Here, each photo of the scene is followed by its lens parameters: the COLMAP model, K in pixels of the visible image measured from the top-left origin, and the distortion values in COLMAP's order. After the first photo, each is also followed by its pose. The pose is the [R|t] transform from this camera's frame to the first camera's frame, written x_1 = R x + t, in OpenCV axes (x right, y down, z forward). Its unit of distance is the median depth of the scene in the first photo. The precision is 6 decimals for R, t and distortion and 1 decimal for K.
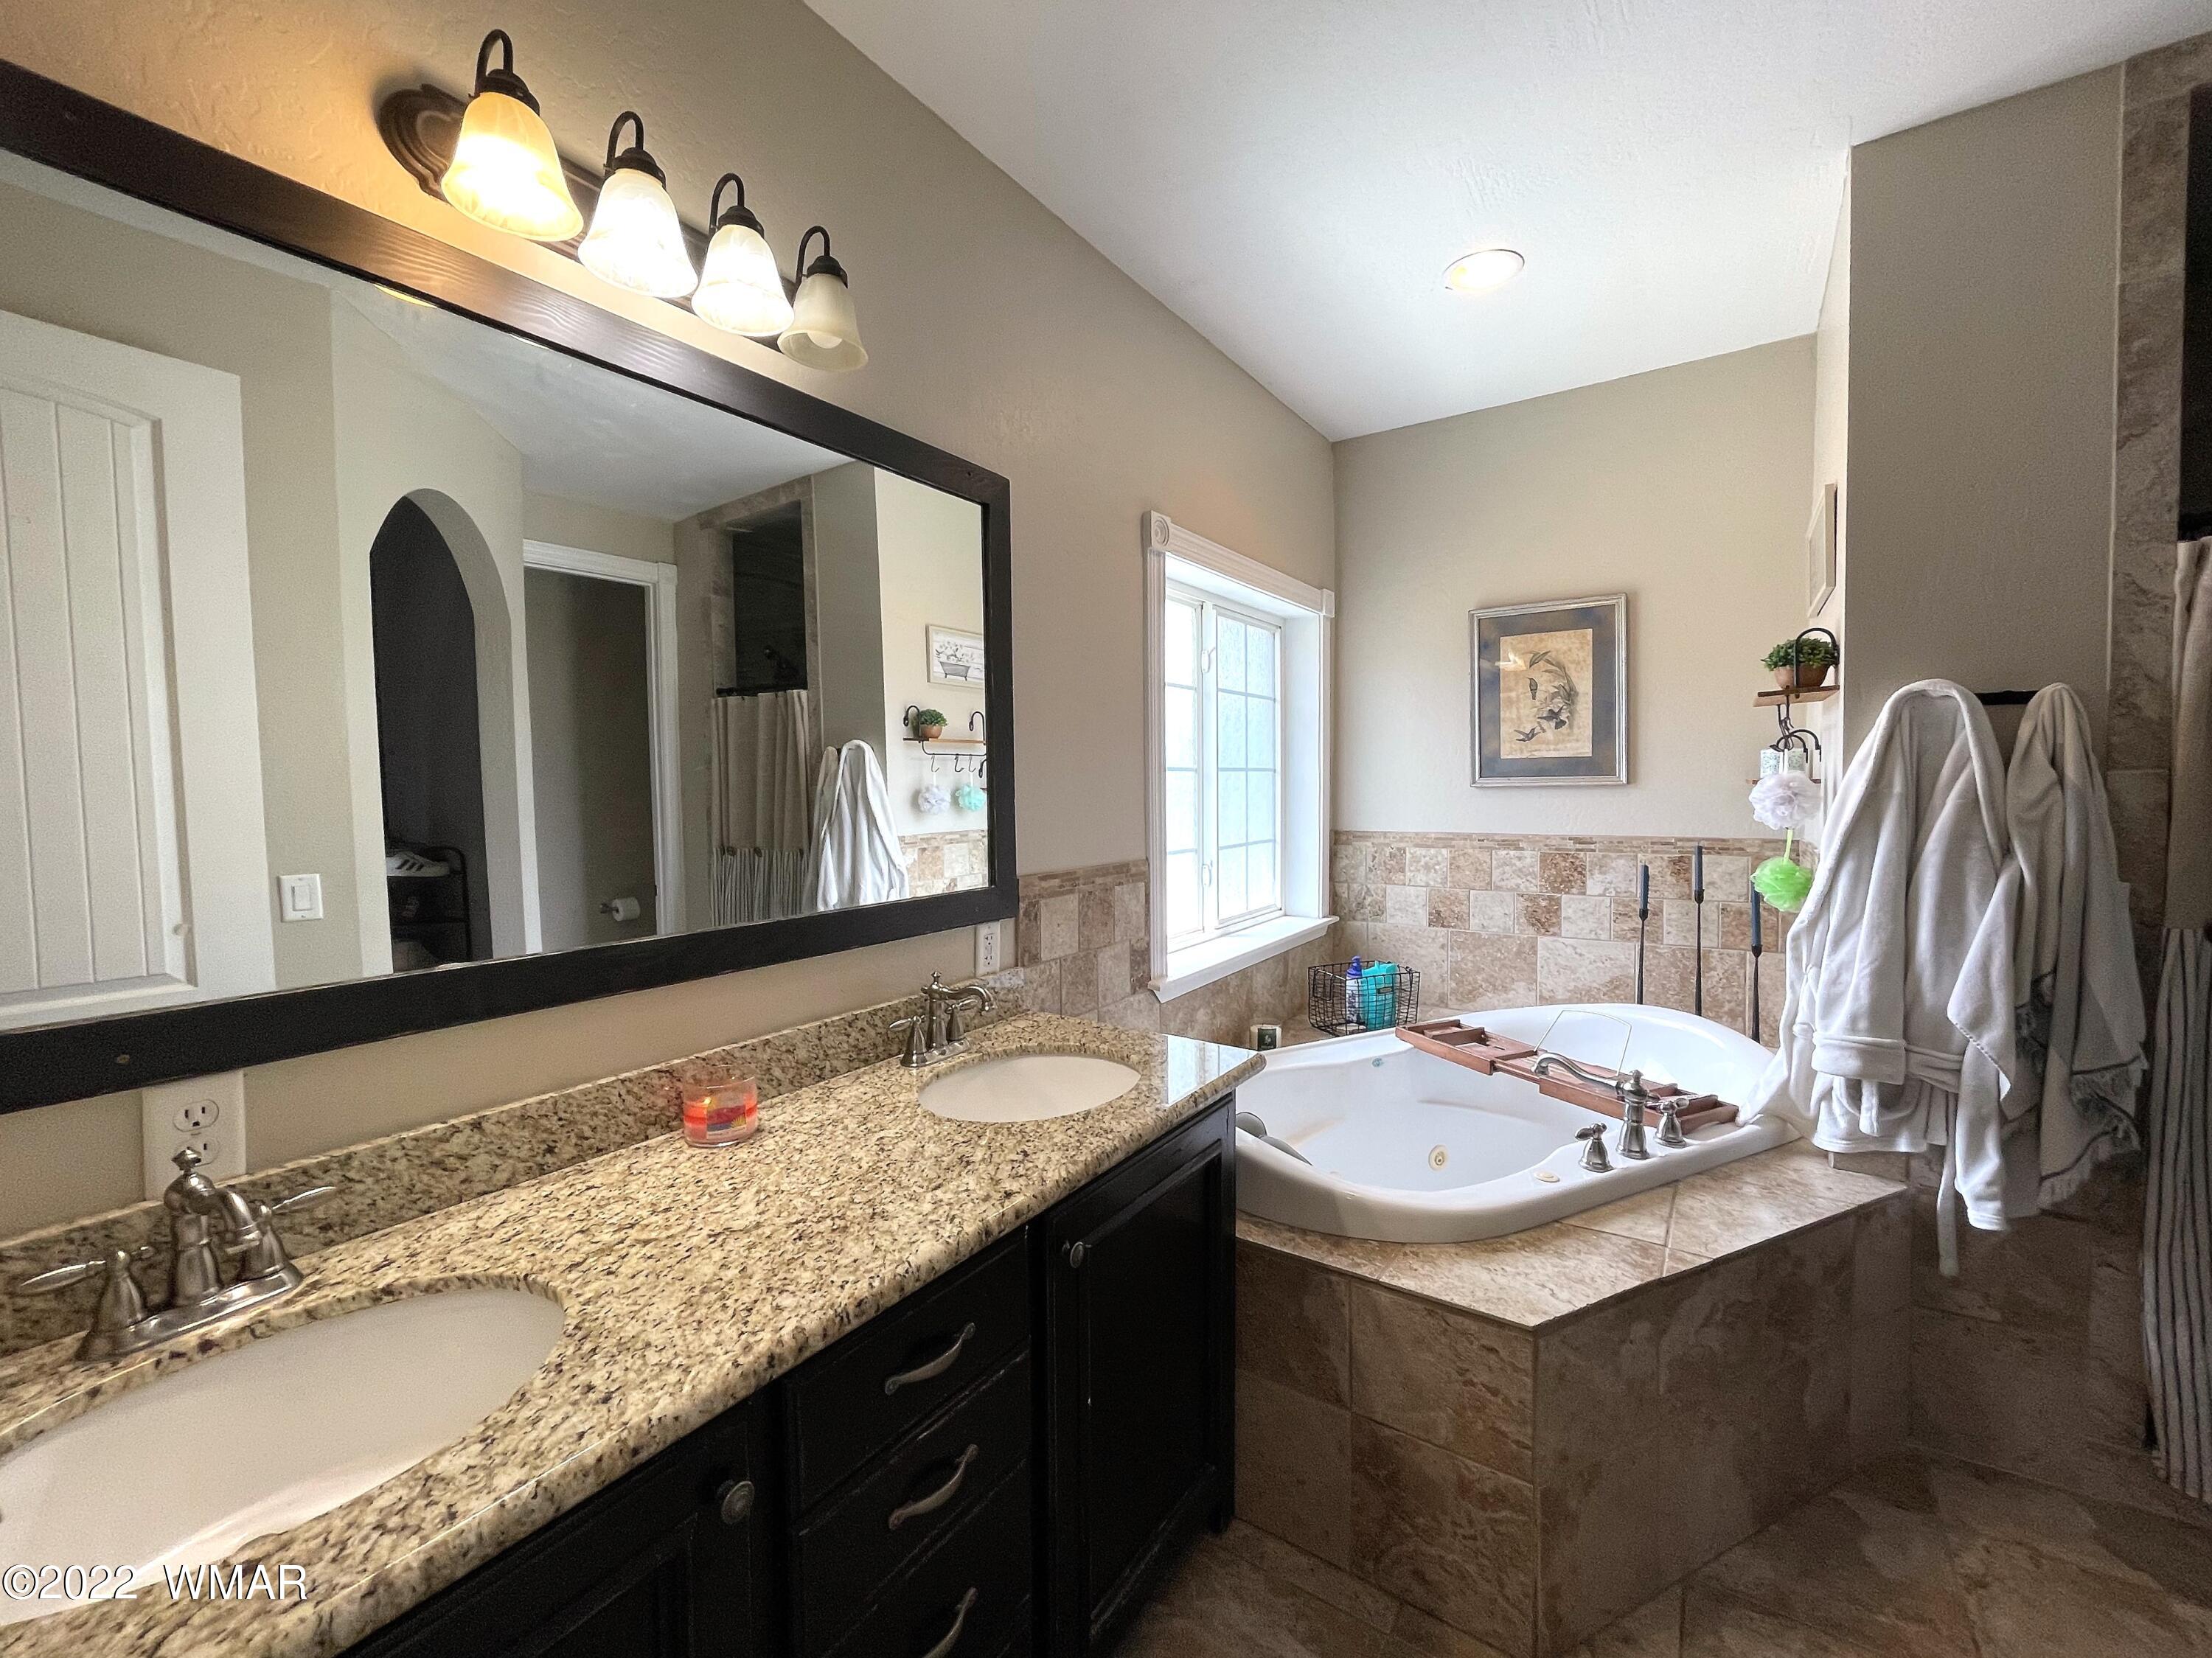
lens RADIAL K [[923.5, 0, 1106.5], [0, 923.5, 820.5], [0, 0, 1]] dist [-0.002309, 0.000337]
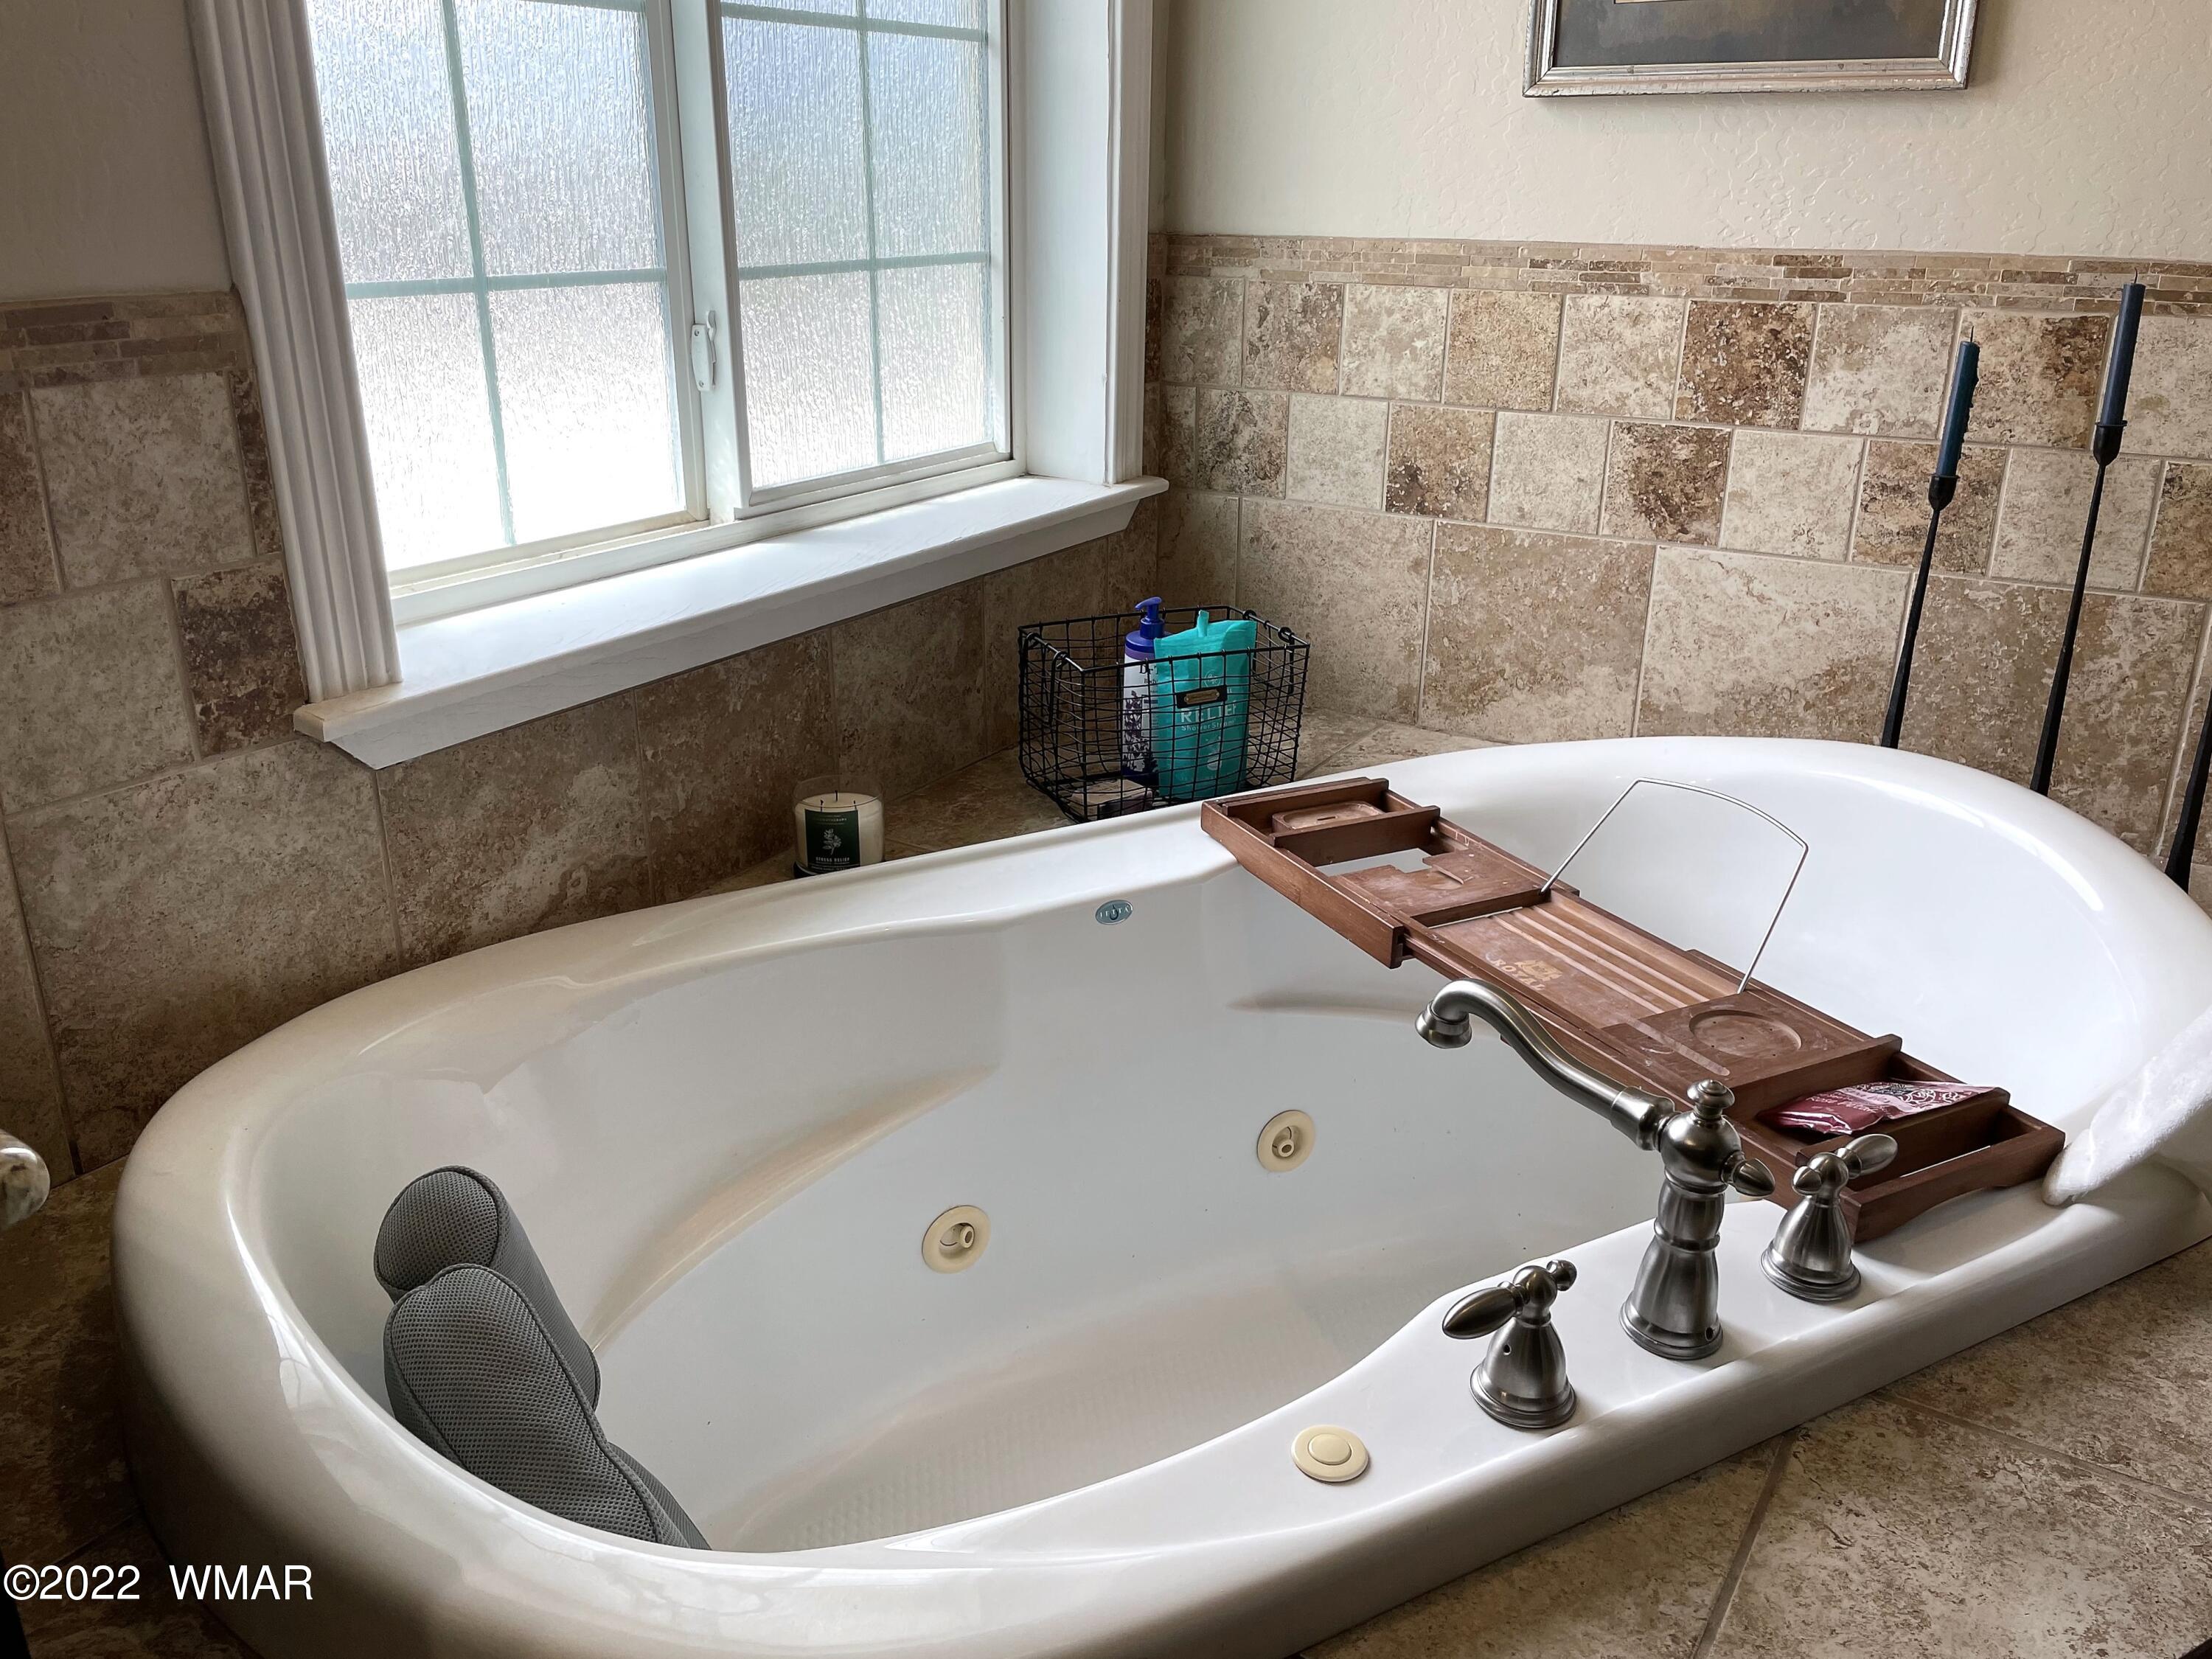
lens RADIAL K [[1789.2, 0, 1106.3], [0, 1789.2, 819.9], [0, 0, 1]] dist [0.168732, -0.264769]
pose [[0.998624, 0.003679, 0.052308, 0.219451], [-0.019636, 0.951195, 0.307966, 0.012990], [-0.048622, -0.308569, 0.949958, 0.305822]]
